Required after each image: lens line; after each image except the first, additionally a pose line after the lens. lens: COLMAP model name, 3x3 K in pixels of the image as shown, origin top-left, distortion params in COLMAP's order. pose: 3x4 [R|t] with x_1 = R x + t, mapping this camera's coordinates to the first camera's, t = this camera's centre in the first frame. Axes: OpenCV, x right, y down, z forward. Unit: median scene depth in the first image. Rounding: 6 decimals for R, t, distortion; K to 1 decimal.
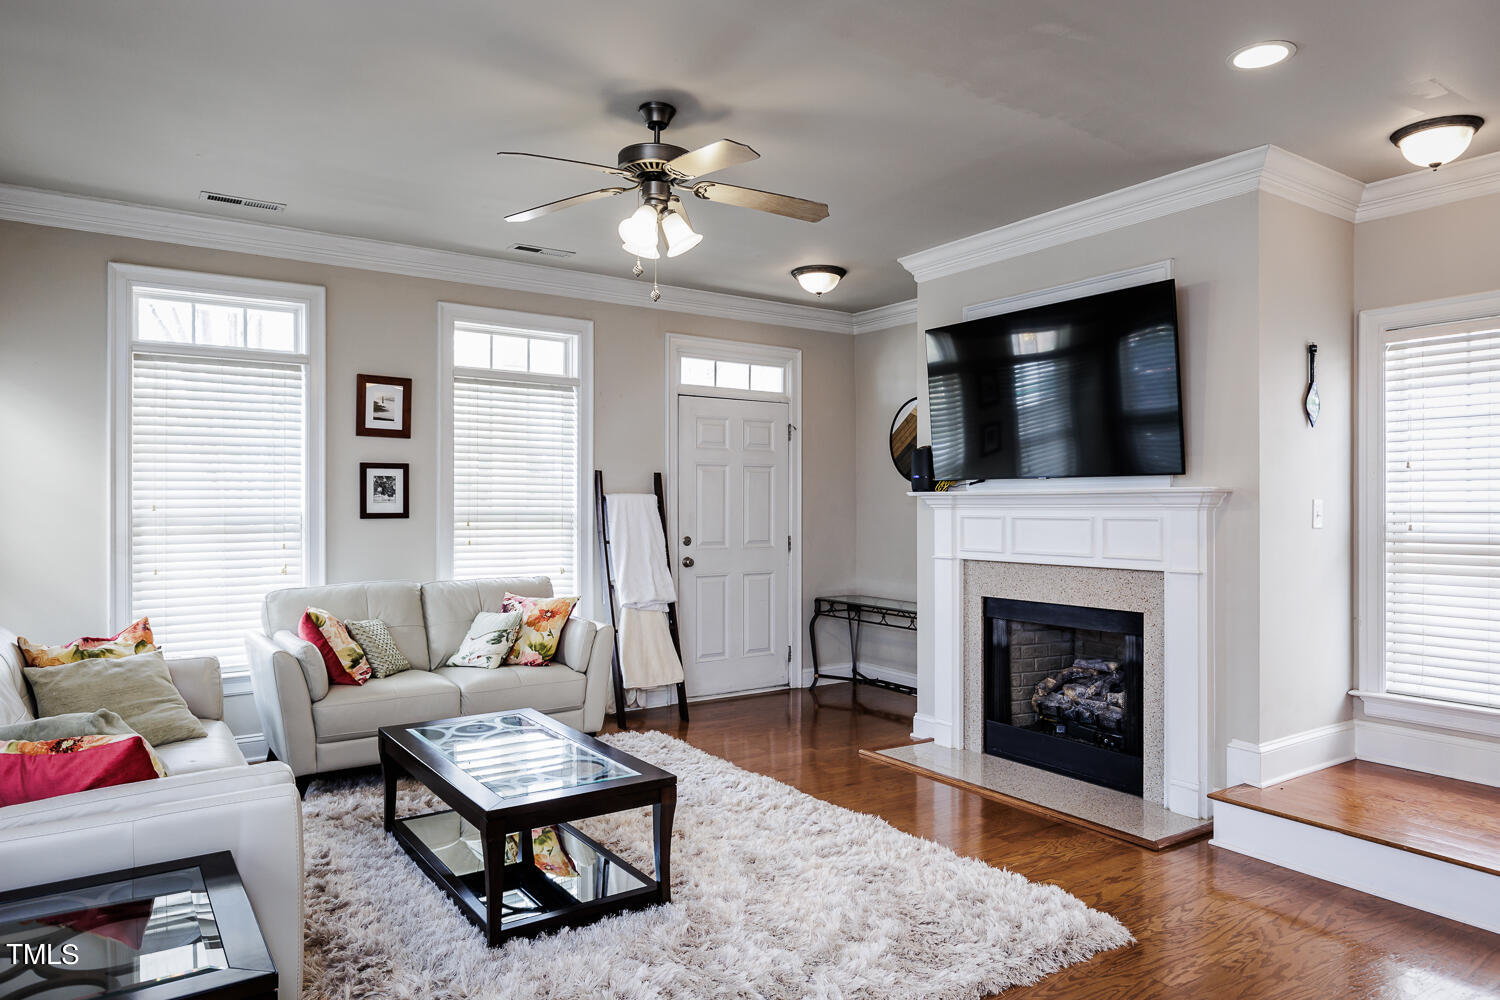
lens RADIAL K [[937.7, 0, 750.0], [0, 937.7, 500.0], [0, 0, 1]] dist [-0.000985, -0.000078]
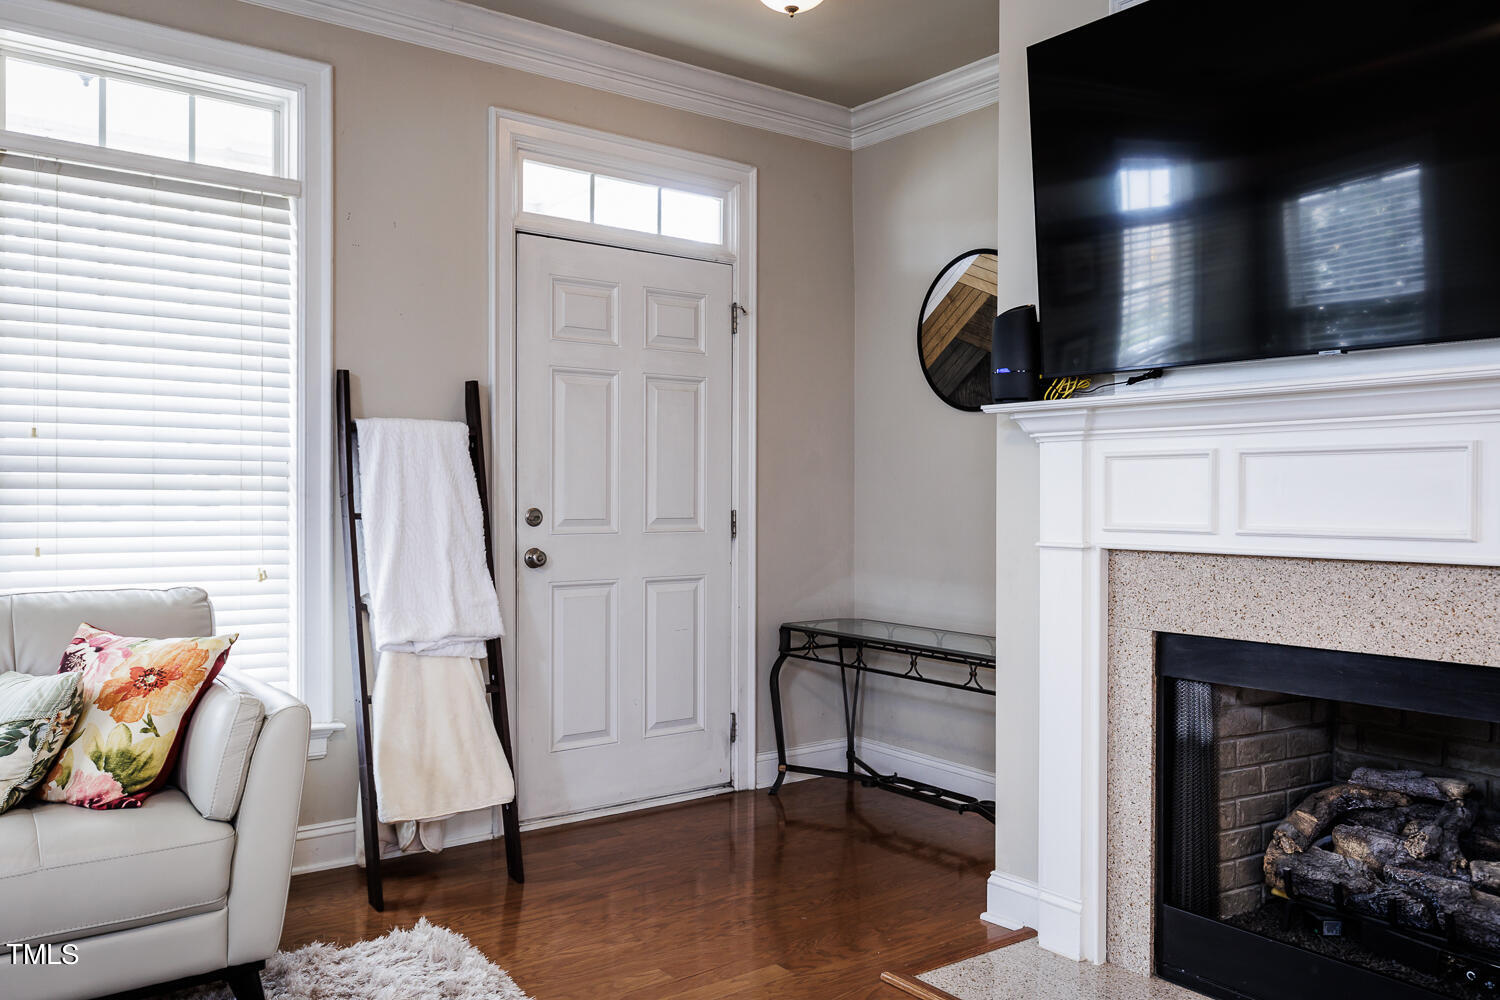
lens RADIAL K [[1149.5, 0, 750.0], [0, 1149.5, 500.0], [0, 0, 1]] dist [0.001401, -0.000377]
pose [[0.998826, 0.002104, 0.048402, 0.022761], [-0.002616, 0.999941, 0.010511, 0.029594], [-0.048377, -0.010626, 0.998773, 0.392969]]
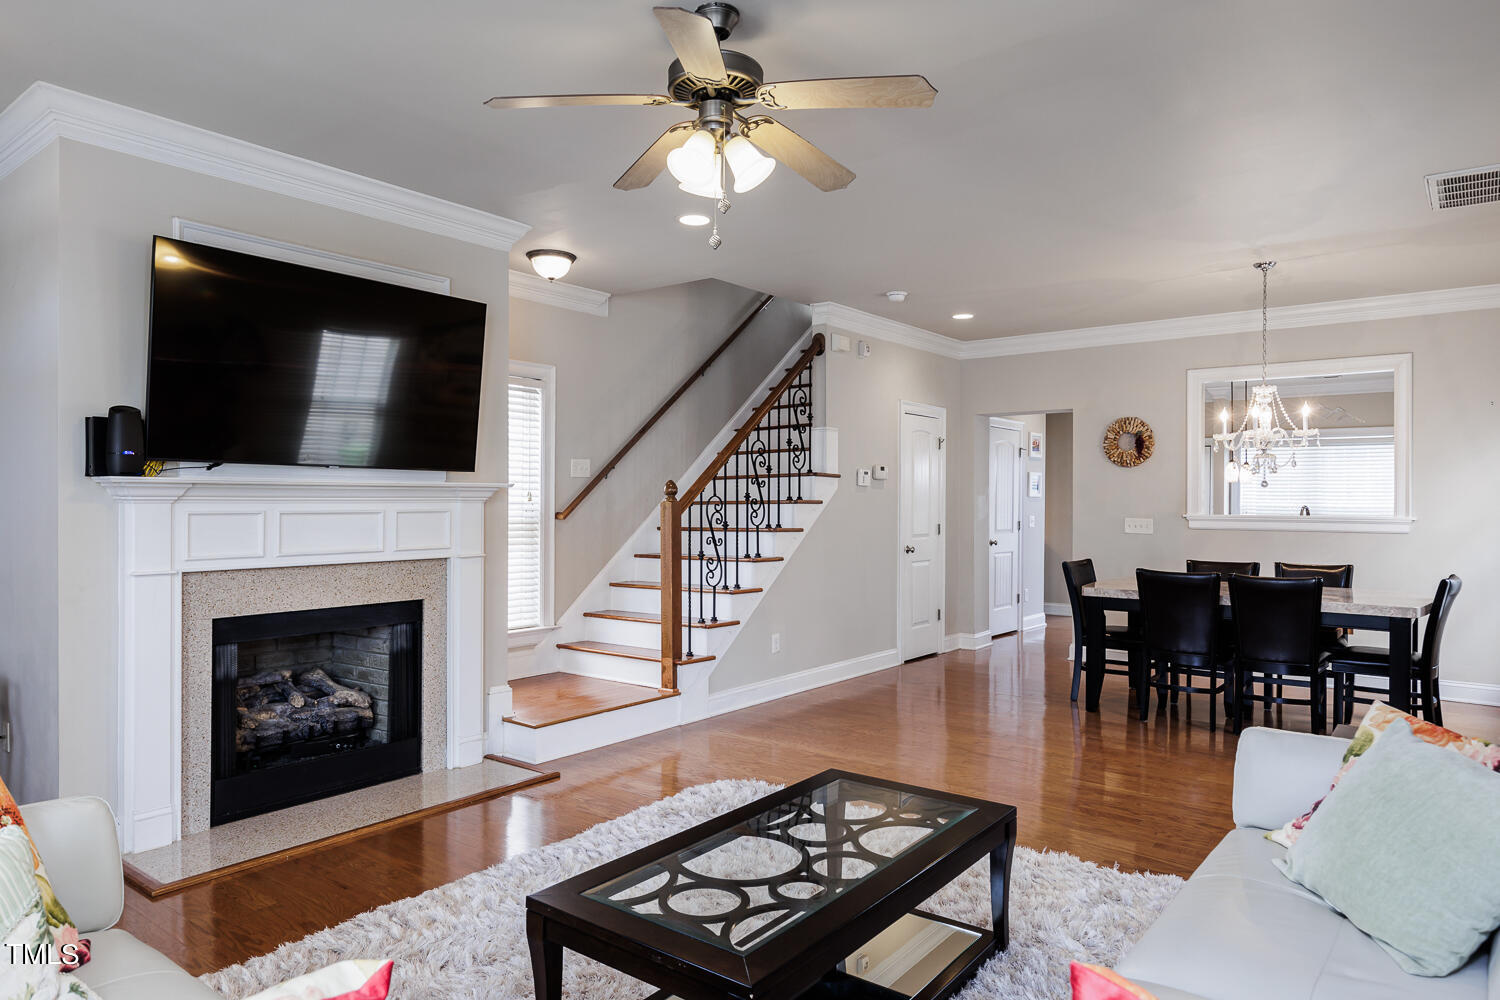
lens RADIAL K [[937.7, 0, 750.0], [0, 937.7, 500.0], [0, 0, 1]] dist [-0.000985, -0.000078]
pose [[-0.306227, -0.002165, 0.951956, -0.512219], [-0.010572, 0.999943, -0.001127, 0.003530], [-0.951900, -0.010409, -0.306232, 0.705559]]
